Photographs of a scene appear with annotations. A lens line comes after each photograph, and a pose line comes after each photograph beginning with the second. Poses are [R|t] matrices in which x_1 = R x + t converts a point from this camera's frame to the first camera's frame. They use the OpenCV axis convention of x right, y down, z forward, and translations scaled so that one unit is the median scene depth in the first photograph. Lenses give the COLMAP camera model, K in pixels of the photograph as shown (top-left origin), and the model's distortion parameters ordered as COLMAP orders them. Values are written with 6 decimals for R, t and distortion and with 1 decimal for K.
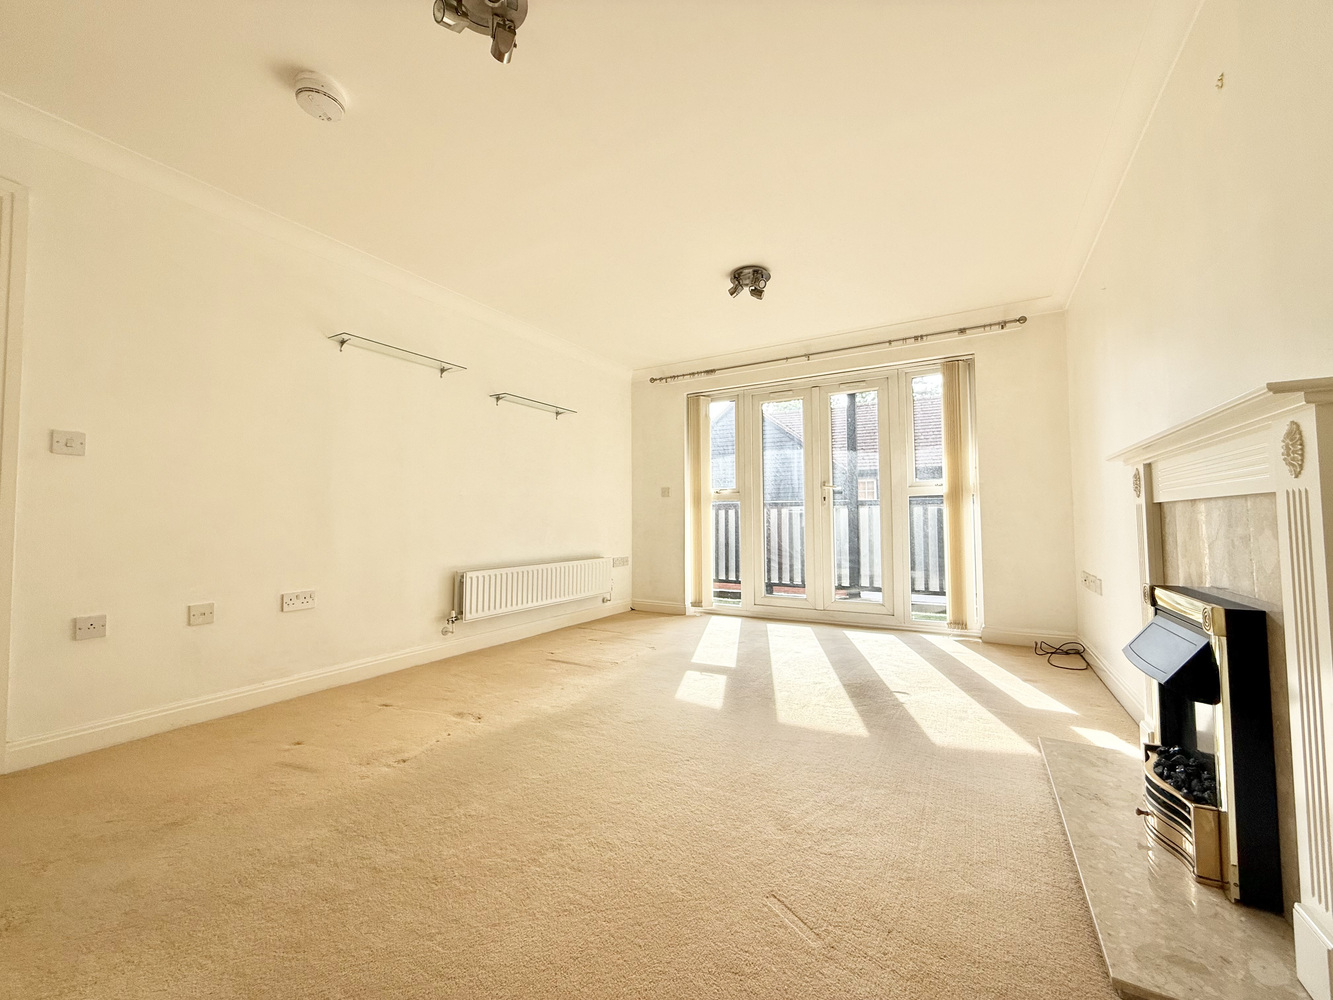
lens RADIAL K [[532.0, 0, 661.4], [0, 532.0, 498.9], [0, 0, 1]] dist [0.000448, 0.000075]
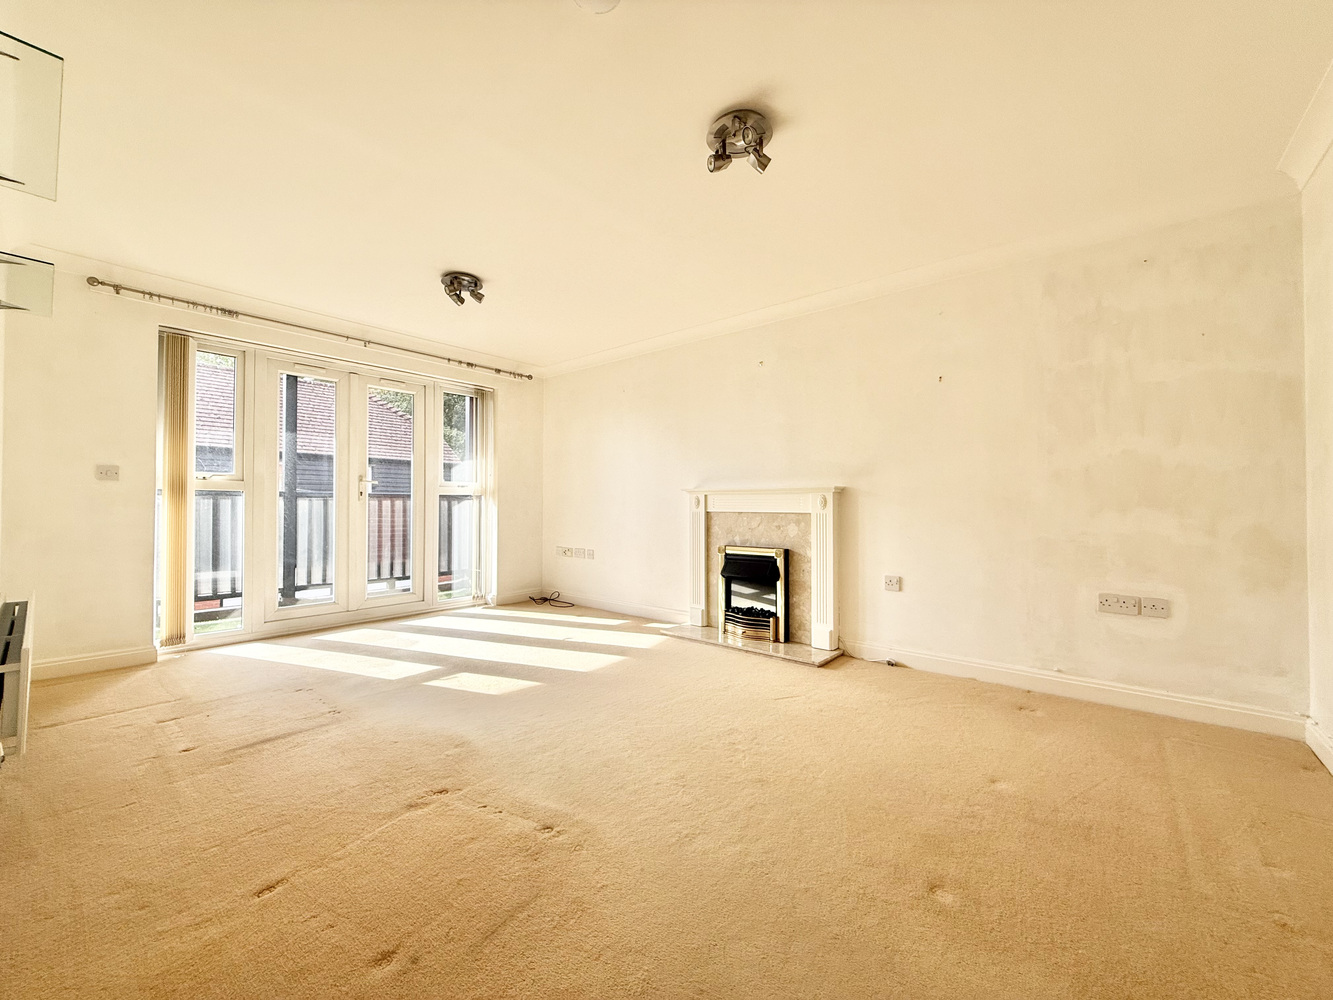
lens RADIAL K [[532.0, 0, 661.4], [0, 532.0, 498.9], [0, 0, 1]] dist [0.000448, 0.000075]
pose [[0.177631, 0.016579, 0.983957, -0.519603], [-0.046005, 0.998905, -0.008525, -0.006578], [-0.983021, -0.043752, 0.178200, 0.286297]]
